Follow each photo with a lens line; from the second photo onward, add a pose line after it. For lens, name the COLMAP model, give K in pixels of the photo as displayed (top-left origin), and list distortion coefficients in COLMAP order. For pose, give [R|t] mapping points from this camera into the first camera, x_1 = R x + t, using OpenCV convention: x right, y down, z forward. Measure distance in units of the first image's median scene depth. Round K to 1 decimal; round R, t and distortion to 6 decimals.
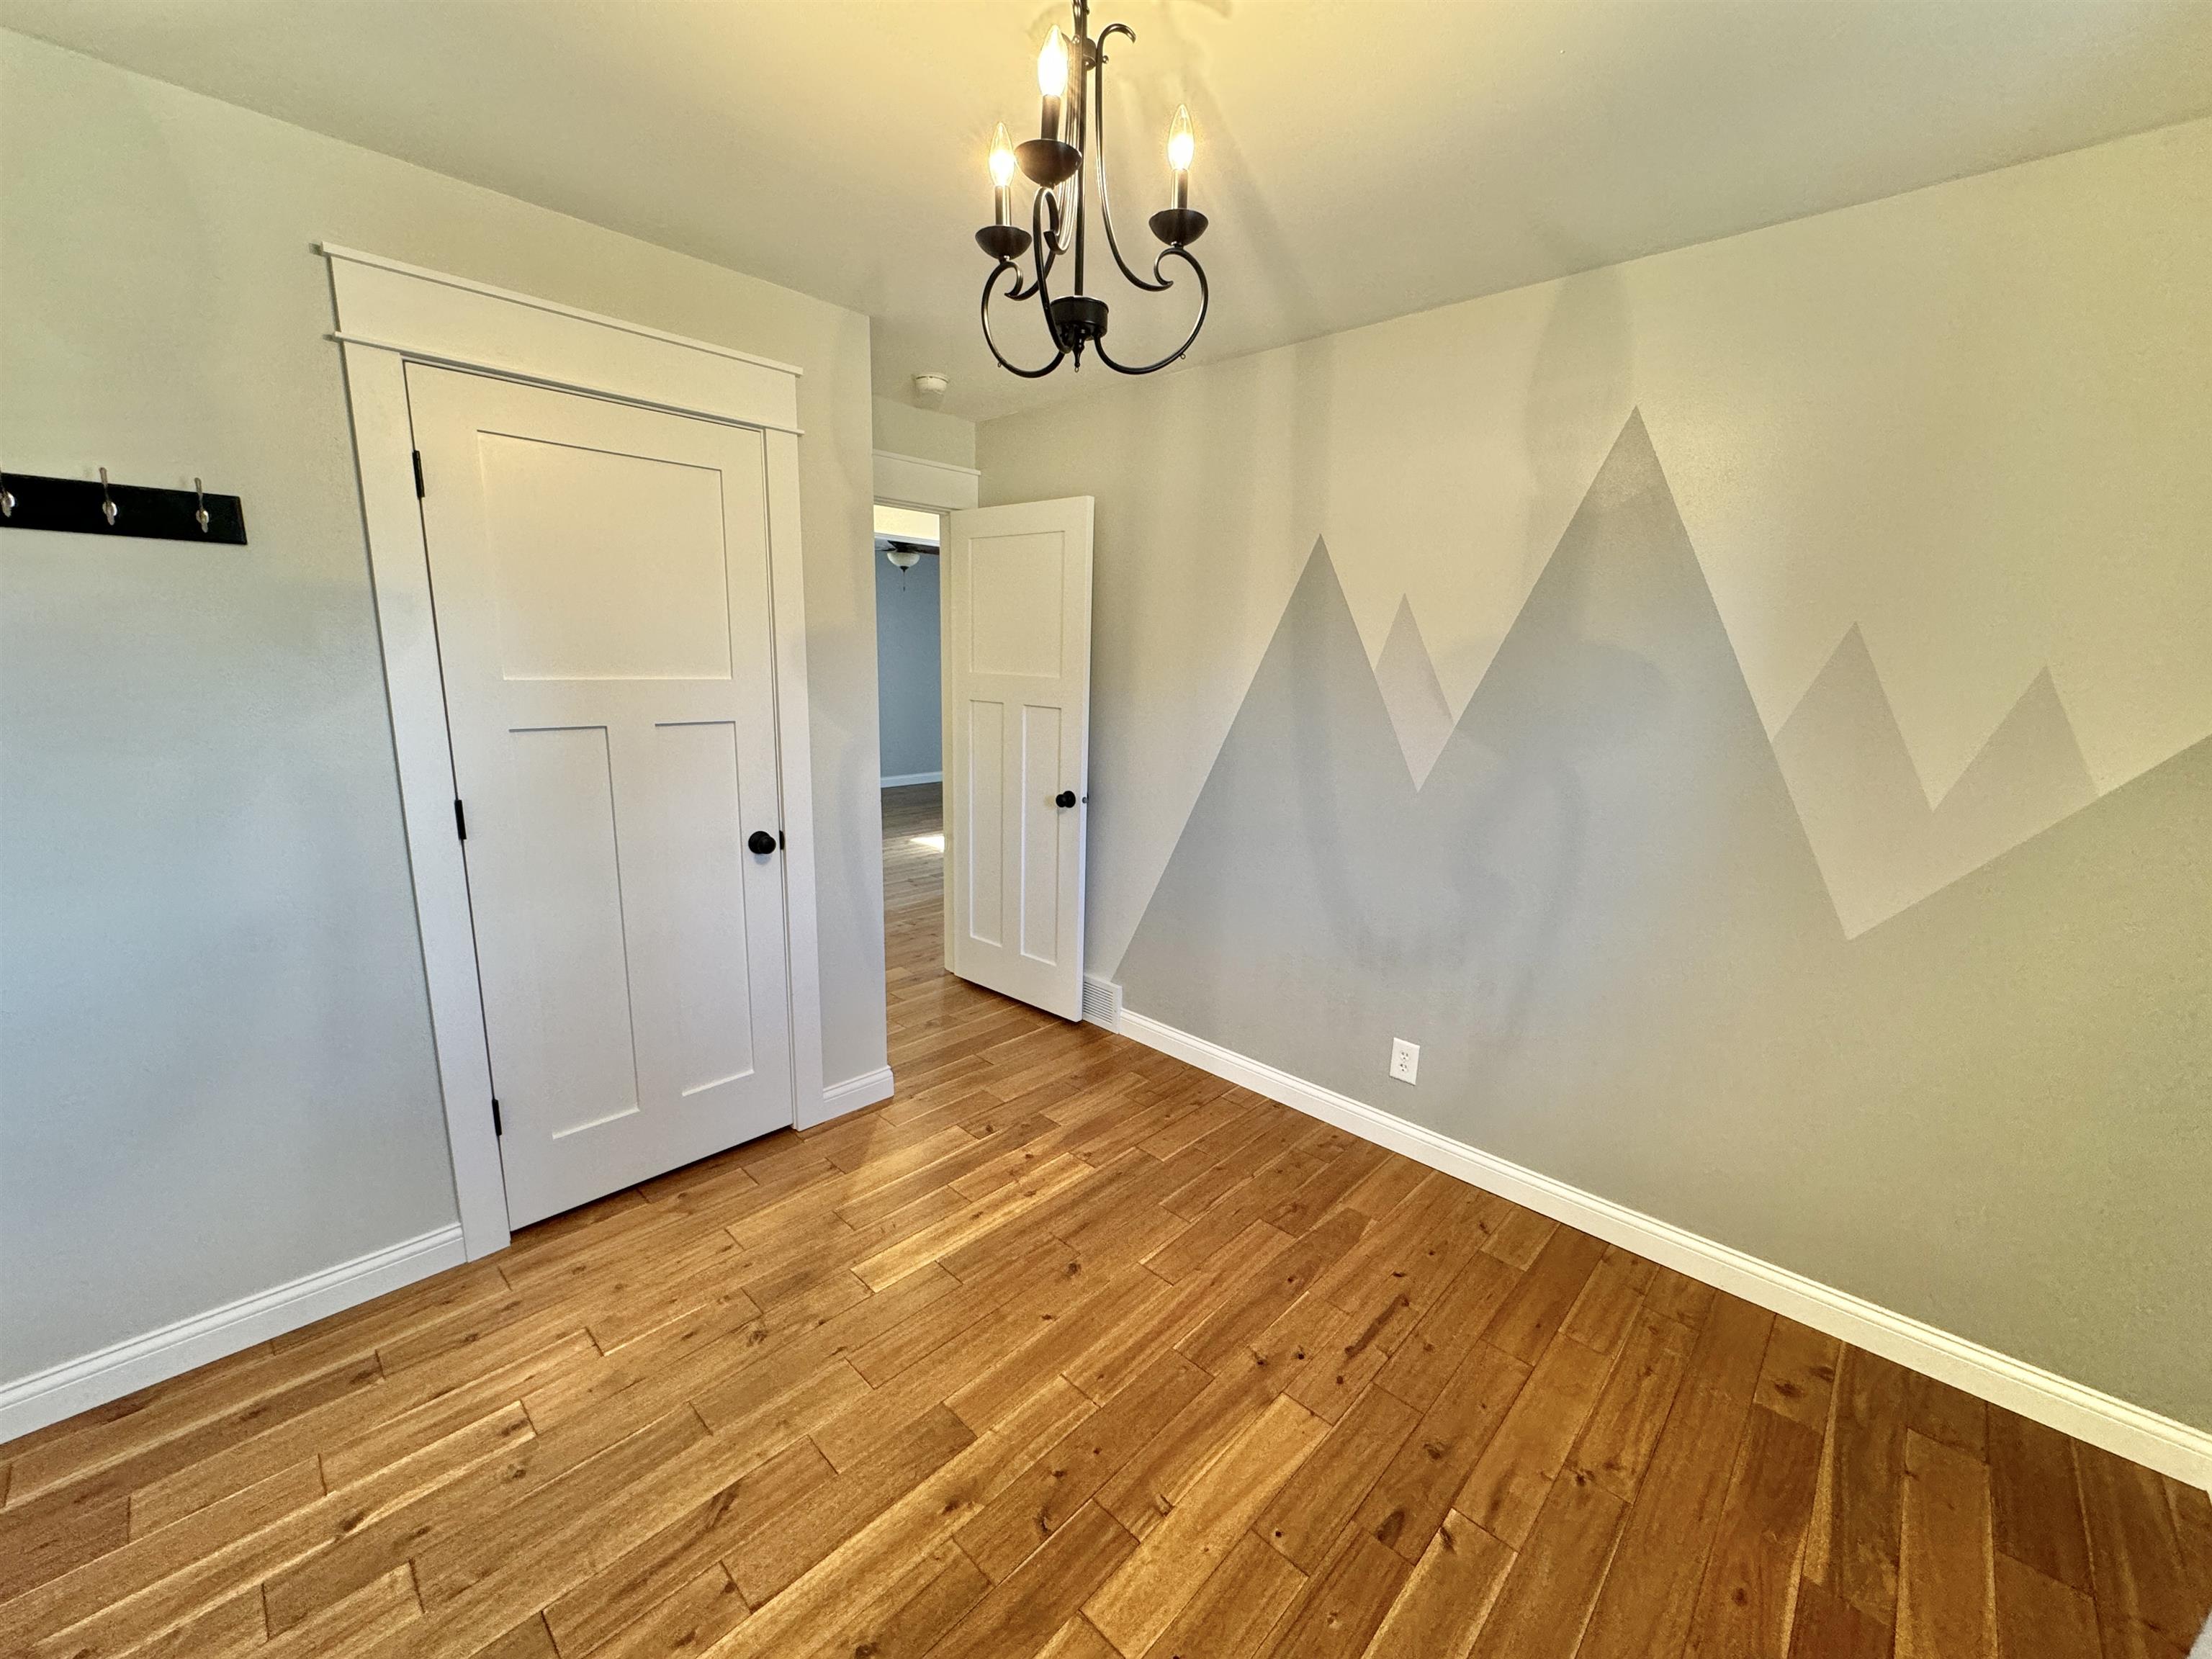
lens RADIAL K [[878.2, 0, 1106.0], [0, 878.2, 829.5], [0, 0, 1]] dist [-0.001548, 0.000668]
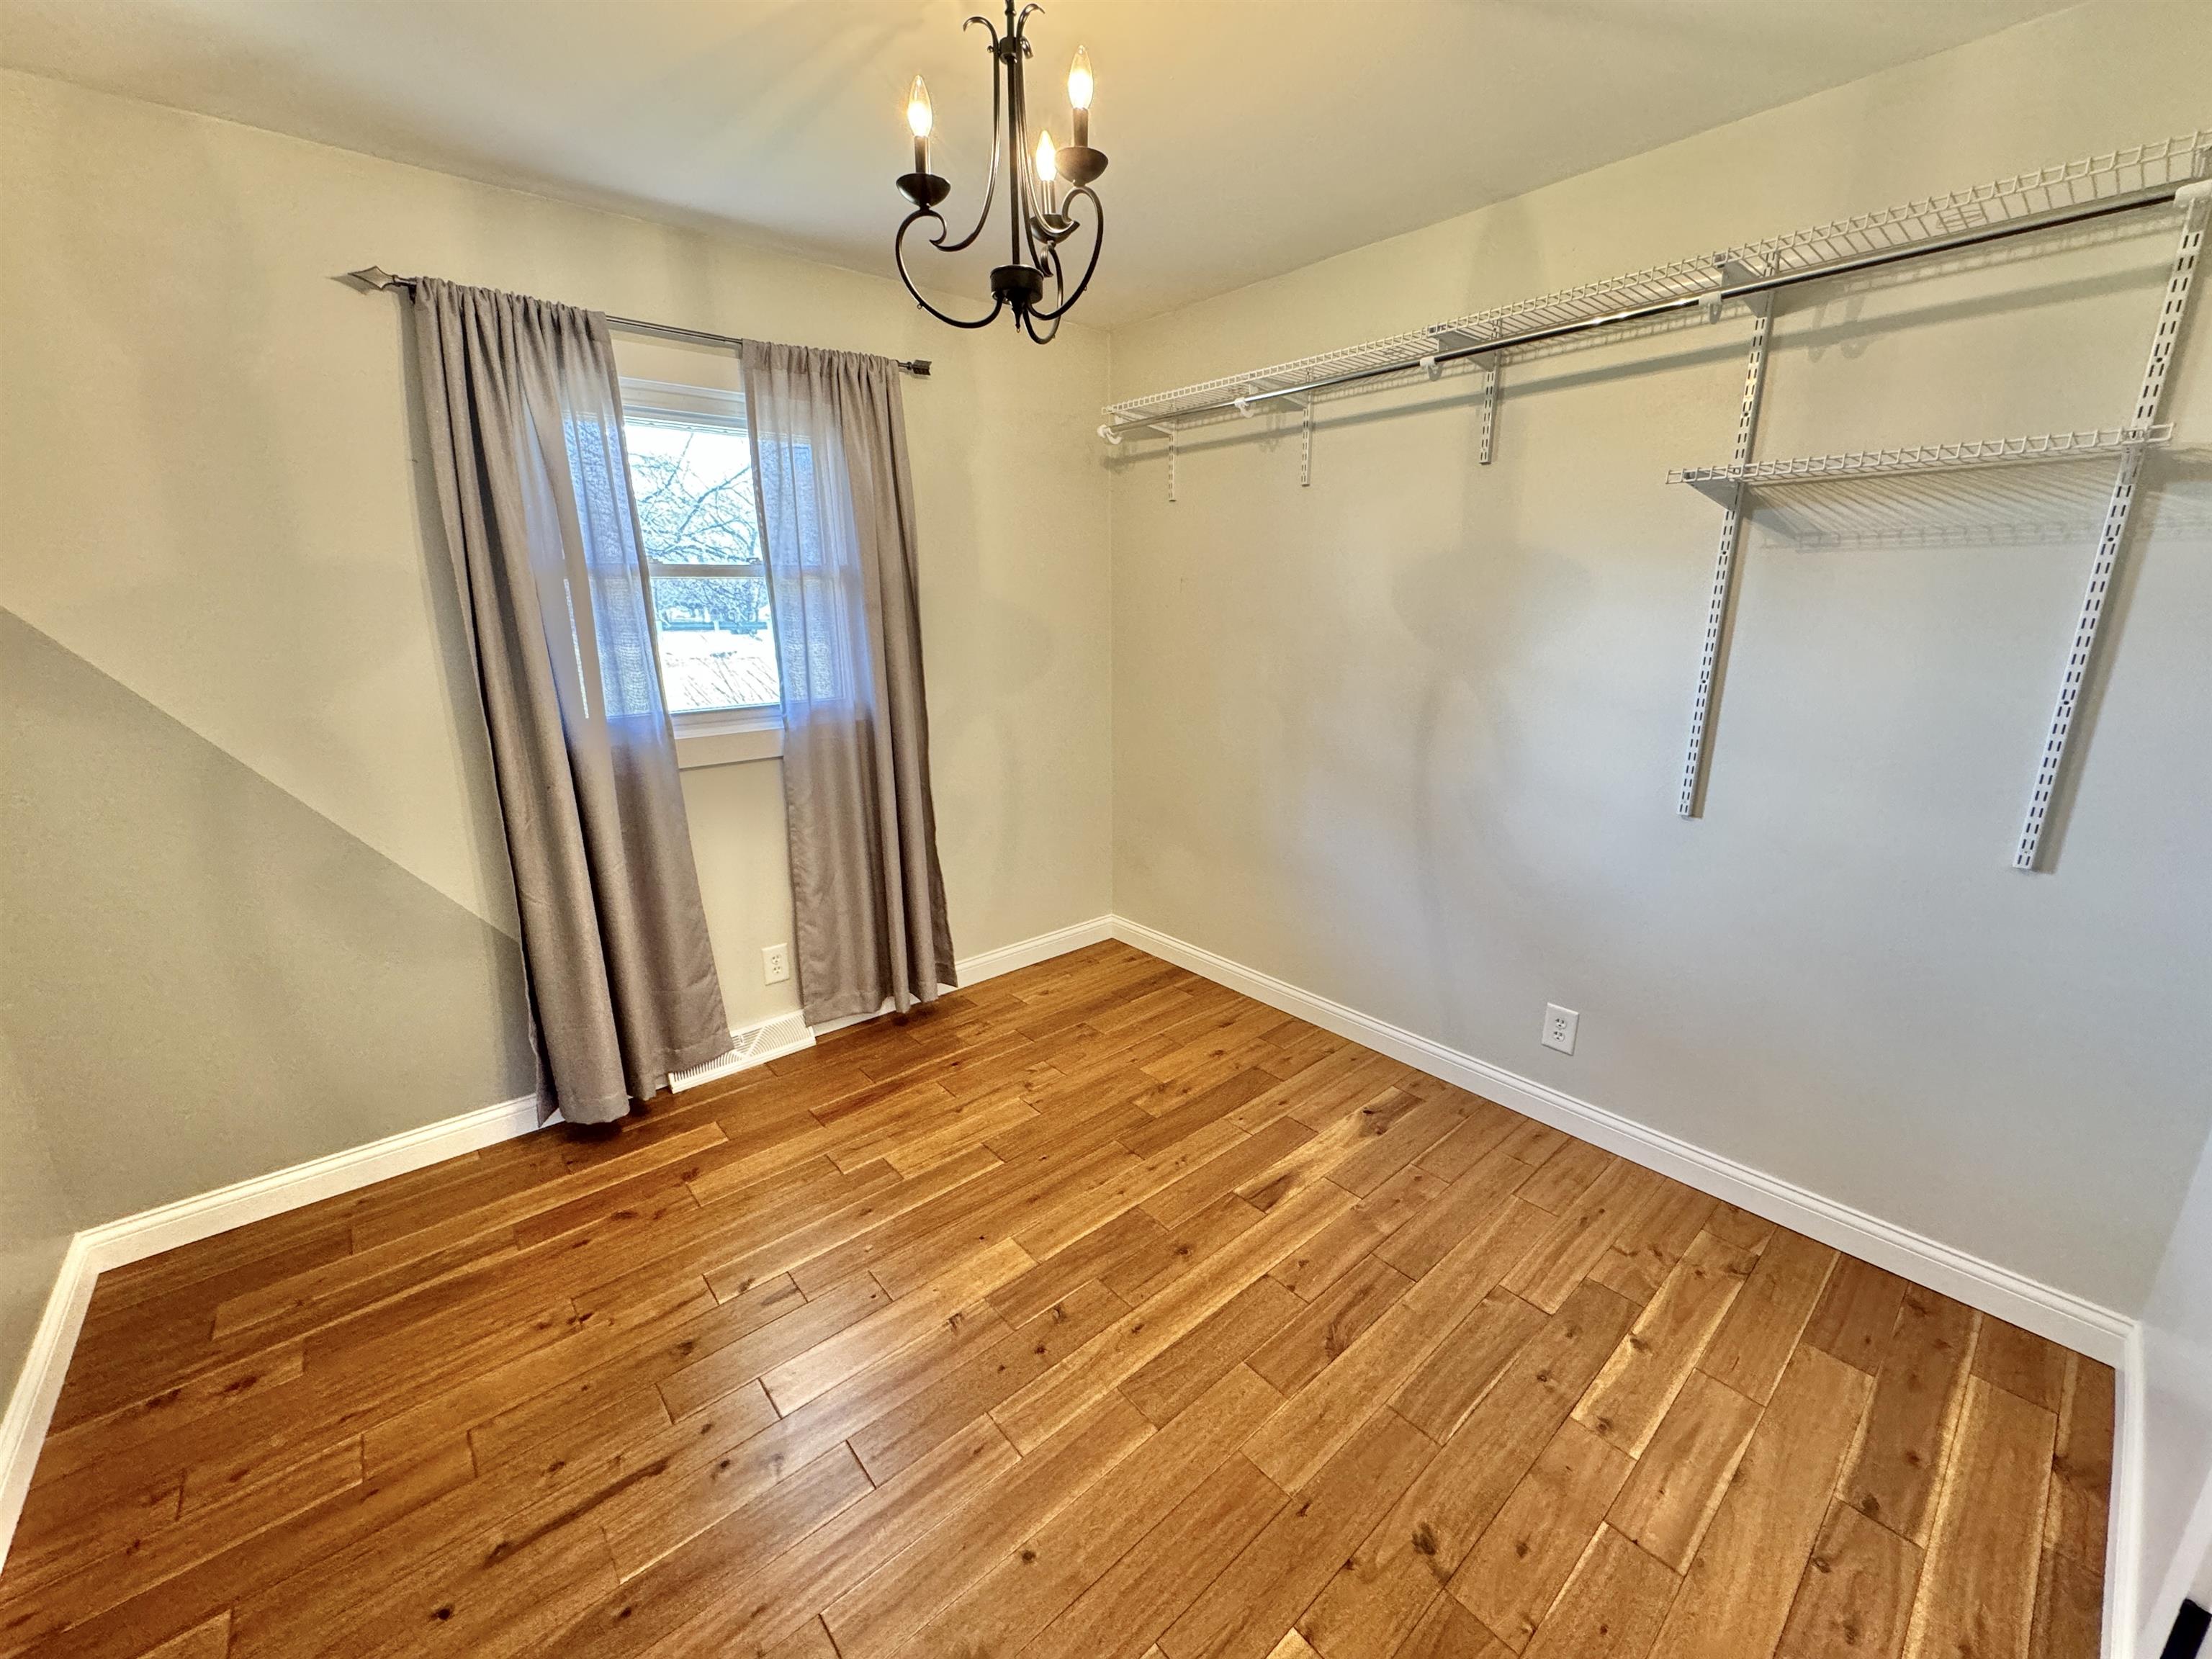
lens RADIAL K [[878.2, 0, 1106.0], [0, 878.2, 829.5], [0, 0, 1]] dist [-0.001548, 0.000668]
pose [[-0.994583, -0.044789, 0.093796, -0.208481], [0.000971, 0.898355, 0.439270, -0.327289], [-0.103936, 0.436981, -0.893445, 1.693450]]
